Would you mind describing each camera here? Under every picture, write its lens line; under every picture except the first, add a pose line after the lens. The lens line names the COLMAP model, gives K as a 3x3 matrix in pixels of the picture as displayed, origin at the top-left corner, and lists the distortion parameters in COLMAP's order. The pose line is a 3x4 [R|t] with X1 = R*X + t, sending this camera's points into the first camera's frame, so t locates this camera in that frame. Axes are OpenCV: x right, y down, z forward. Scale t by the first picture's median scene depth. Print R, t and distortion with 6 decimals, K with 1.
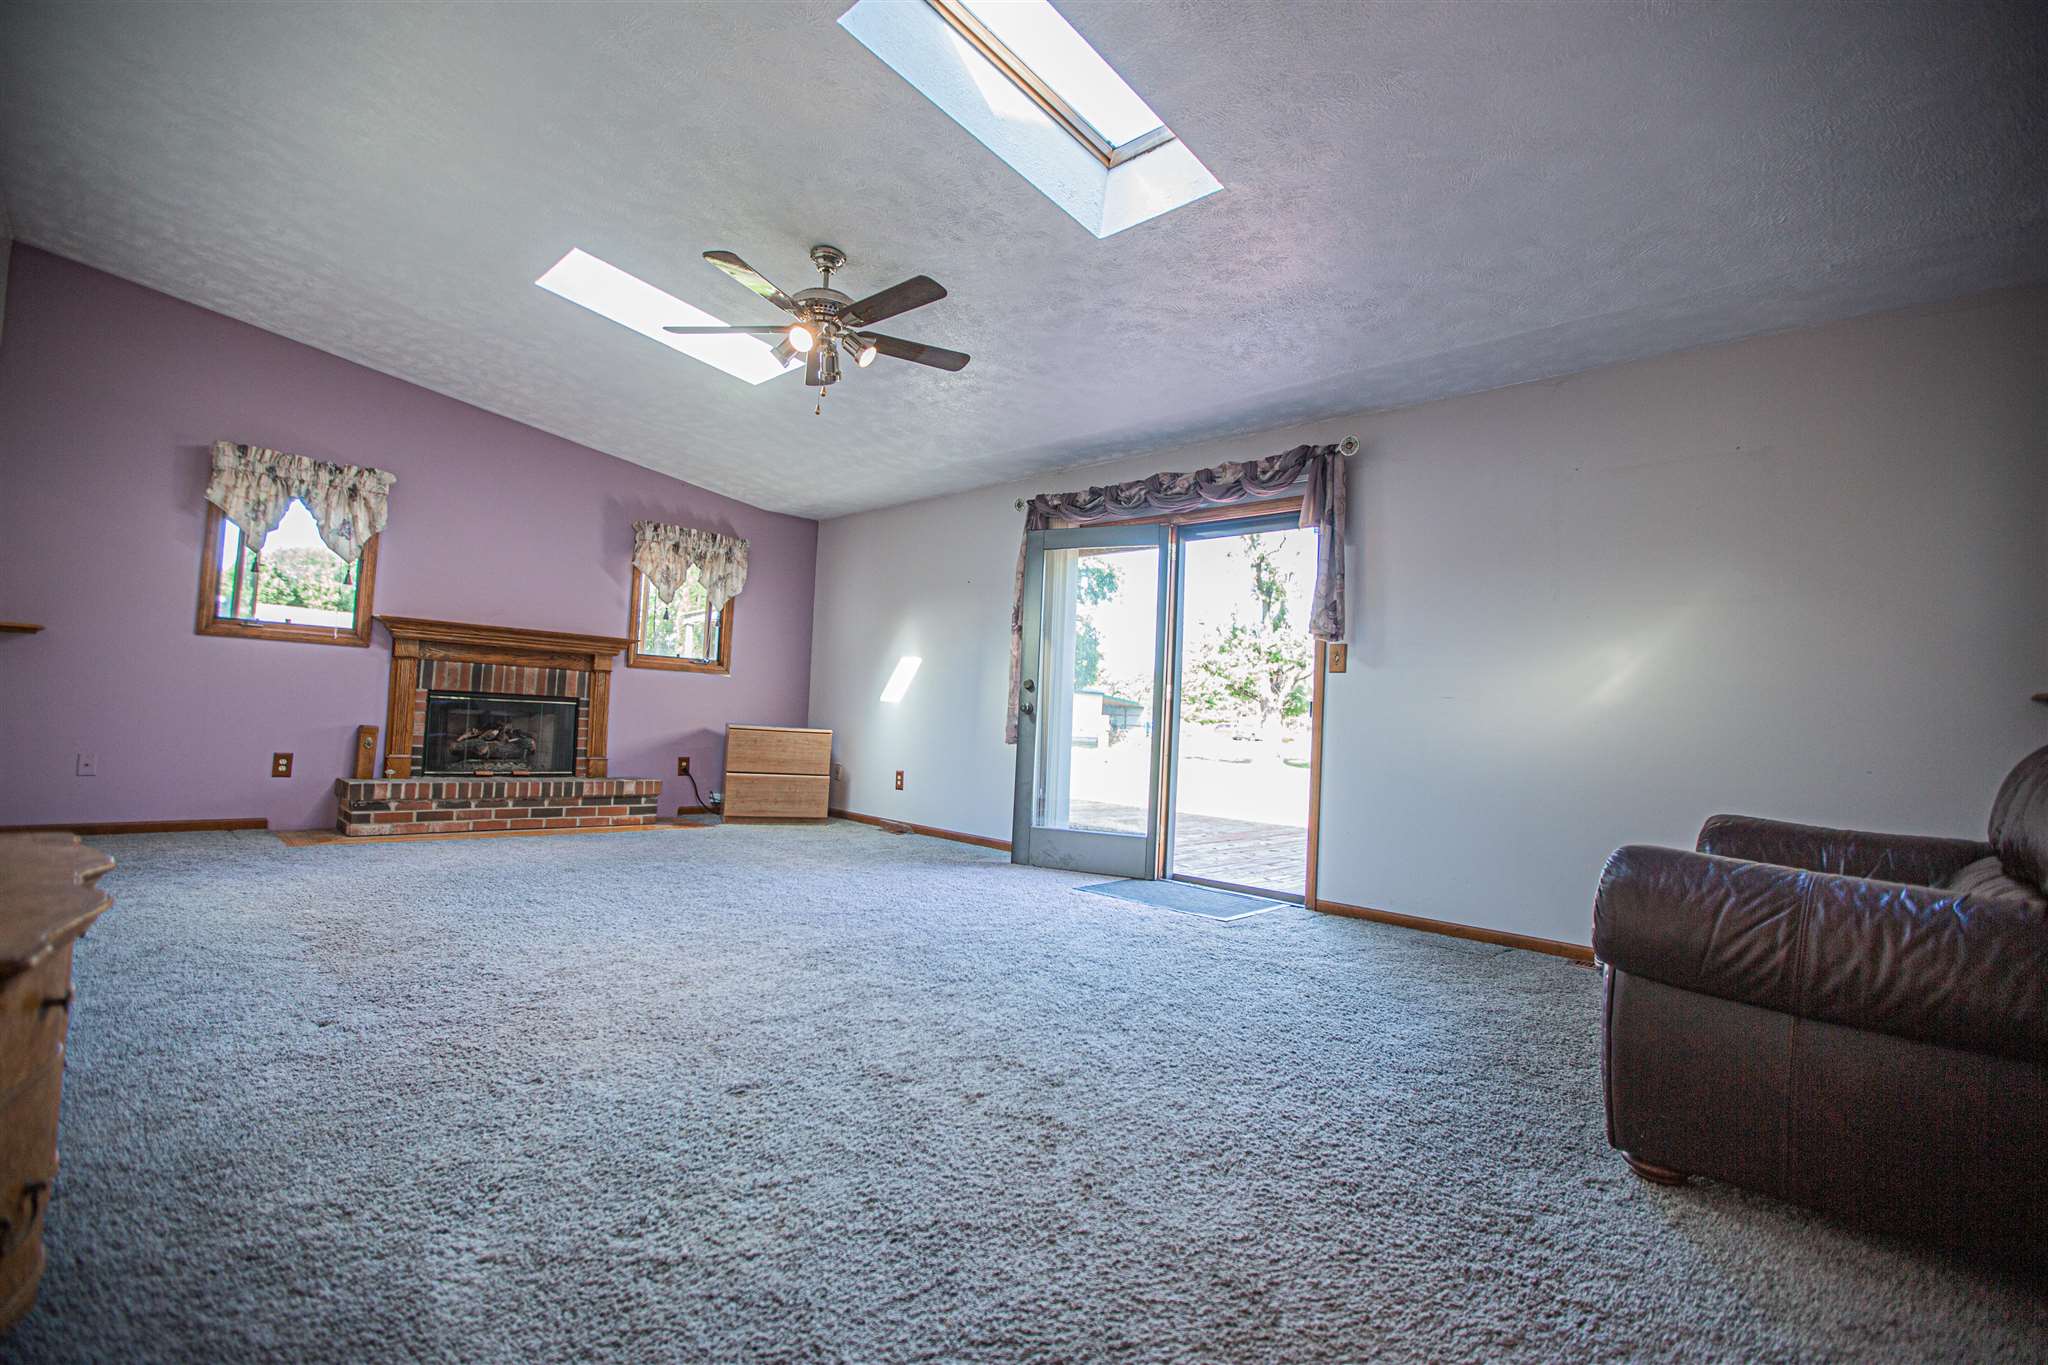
lens RADIAL K [[927.9, 0, 1032.8], [0, 927.9, 669.4], [0, 0, 1]] dist [-0.052468, 0.018234]
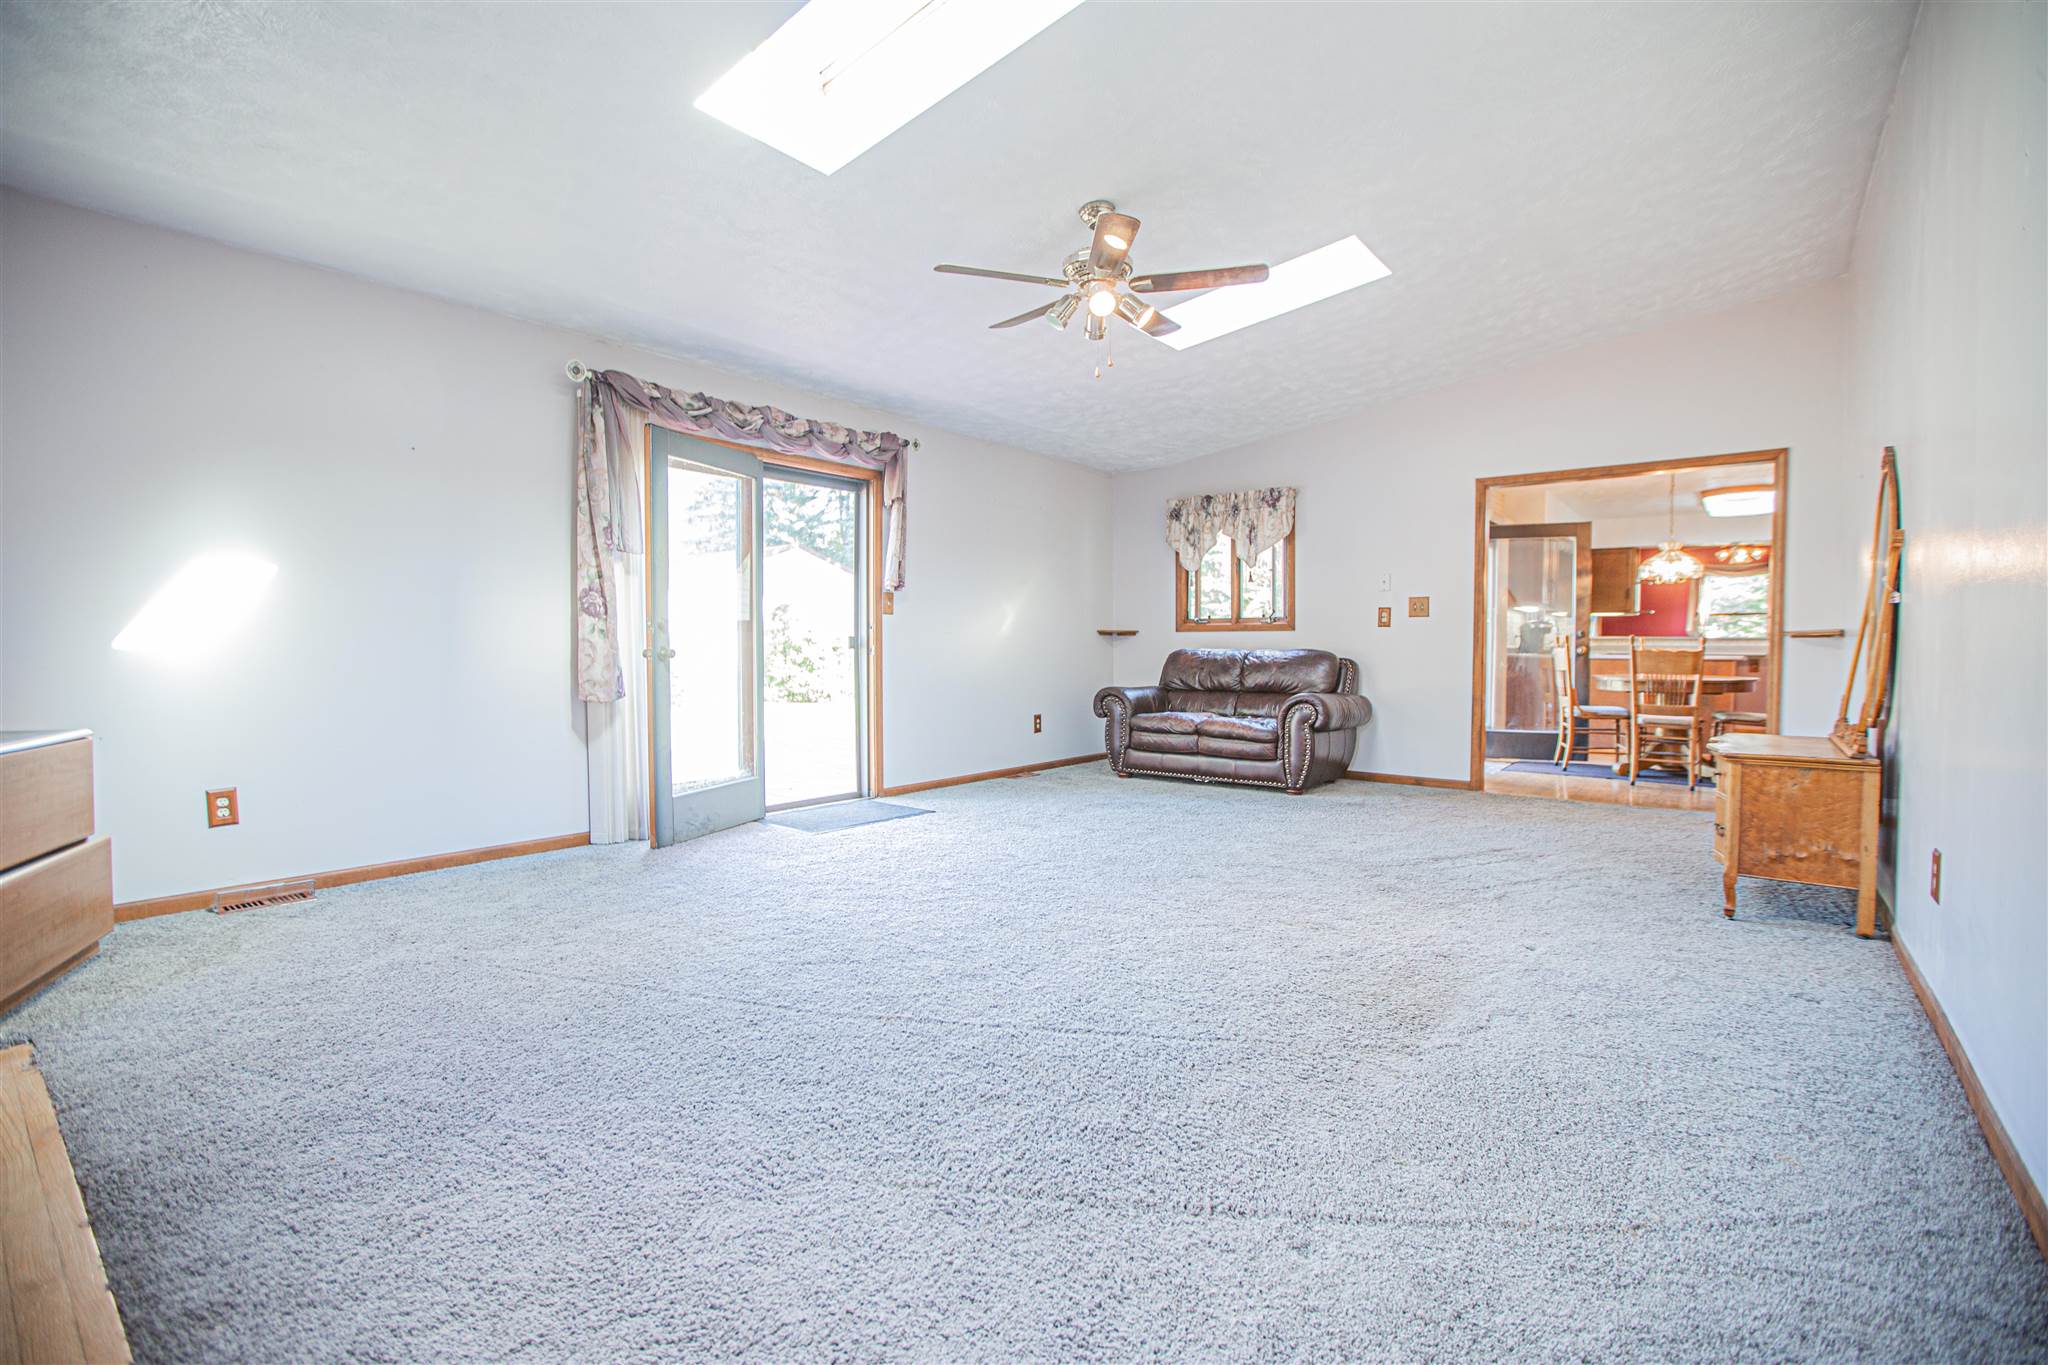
lens RADIAL K [[927.9, 0, 986.8], [0, 927.9, 673.5], [0, 0, 1]] dist [-0.052468, 0.018234]
pose [[-0.060467, -0.077425, 0.995163, -0.840332], [-0.050857, 0.995931, 0.074395, -0.011806], [-0.996874, -0.046112, -0.064159, 0.780300]]
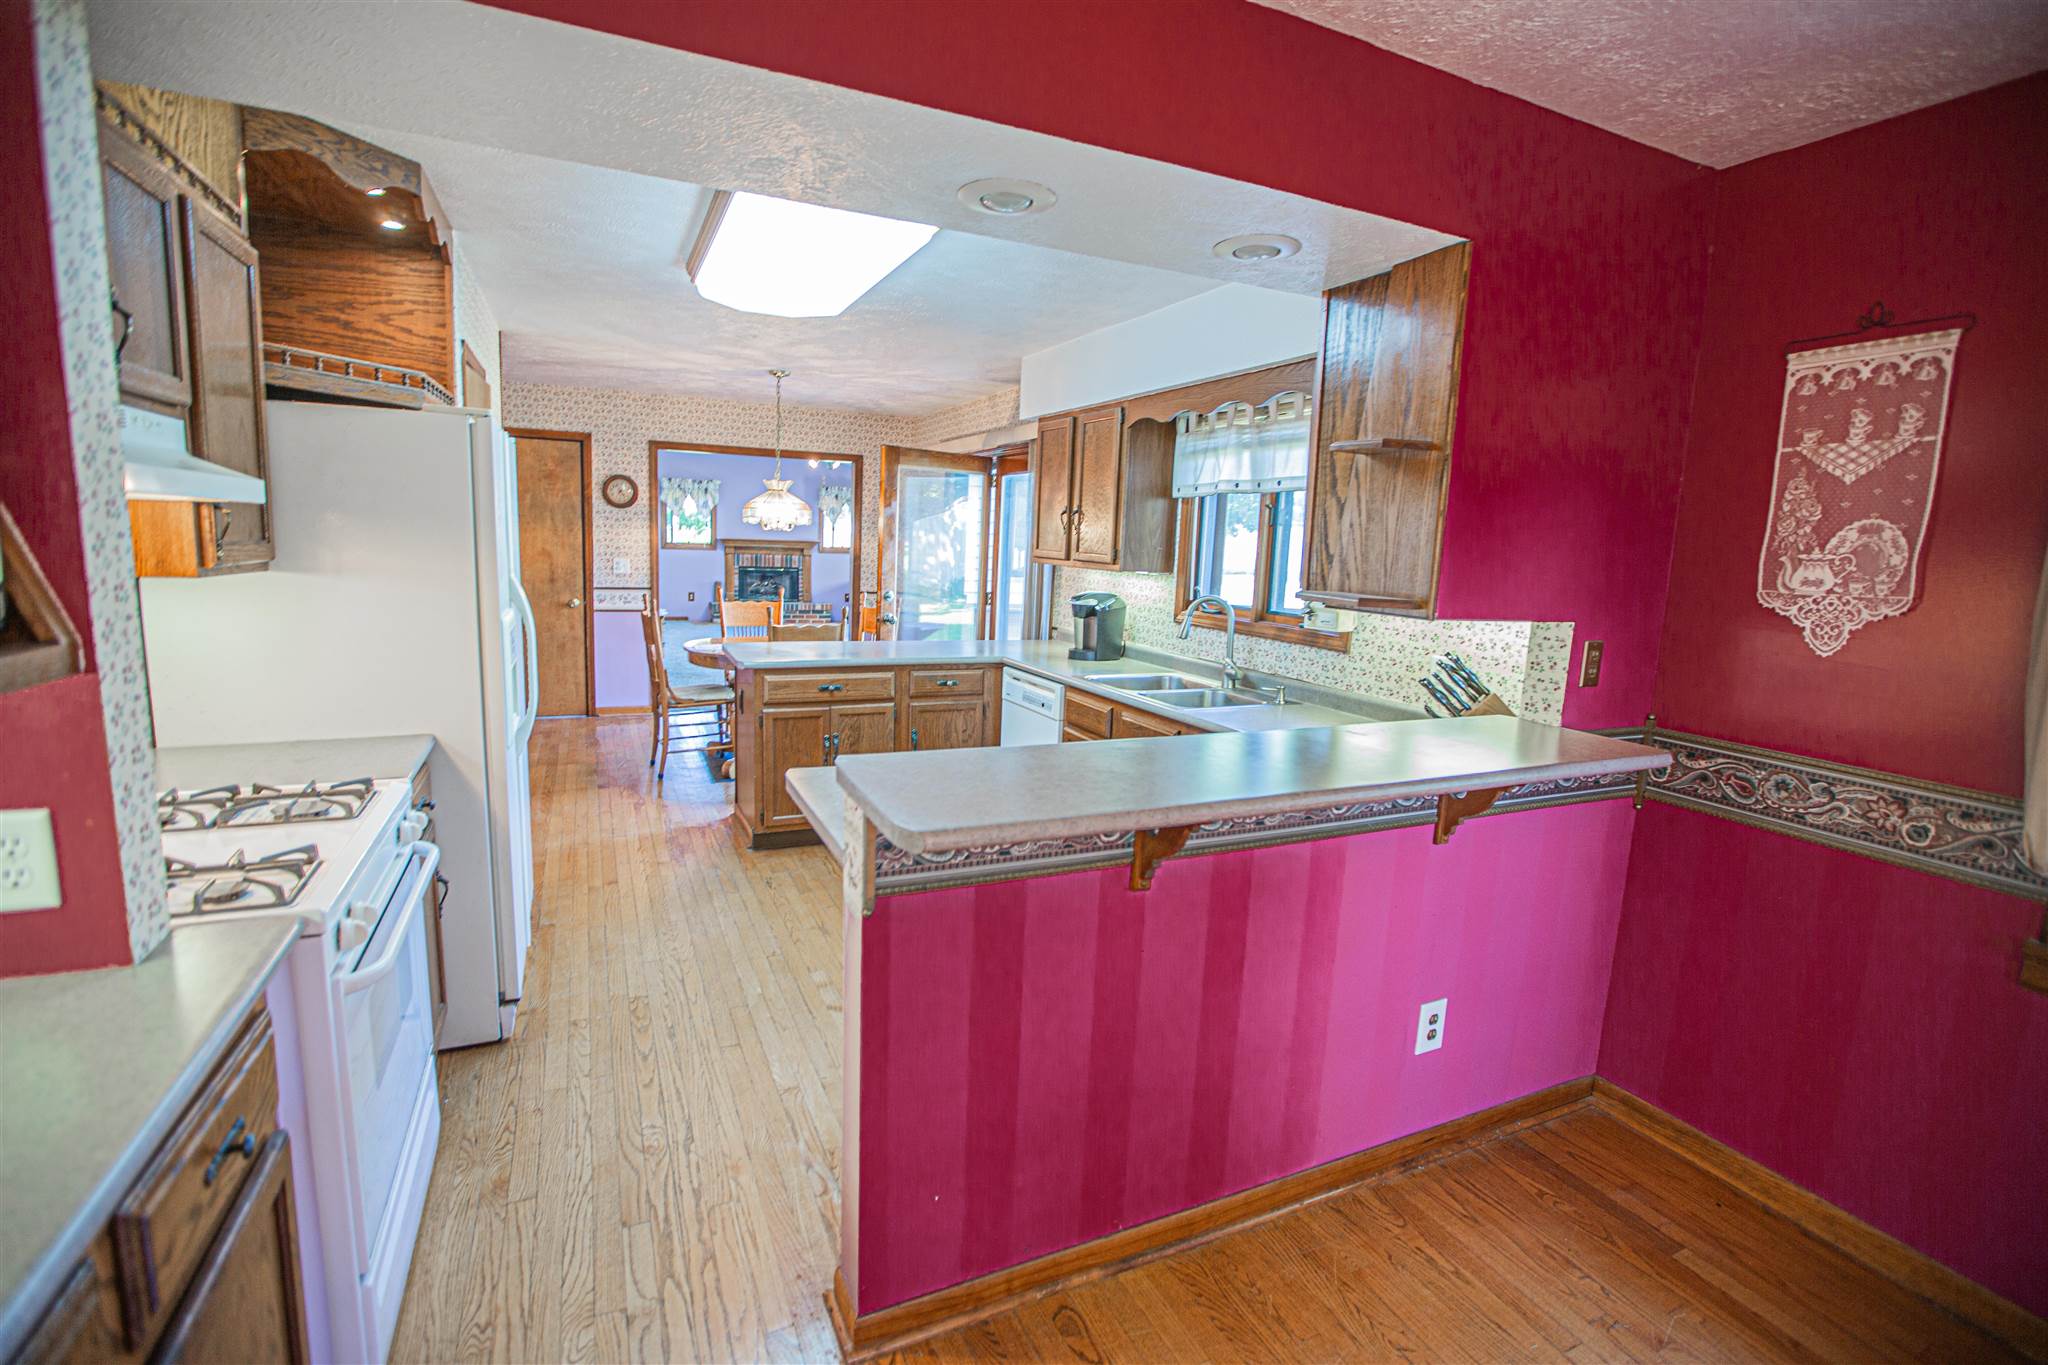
lens RADIAL K [[927.9, 0, 1018.8], [0, 927.9, 673.3], [0, 0, 1]] dist [-0.052468, 0.018234]
pose [[0.932349, 0.042501, -0.359053, 0.955999], [0.021602, 0.984745, 0.172659, -0.106756], [0.360914, -0.168735, 0.917208, -1.072447]]
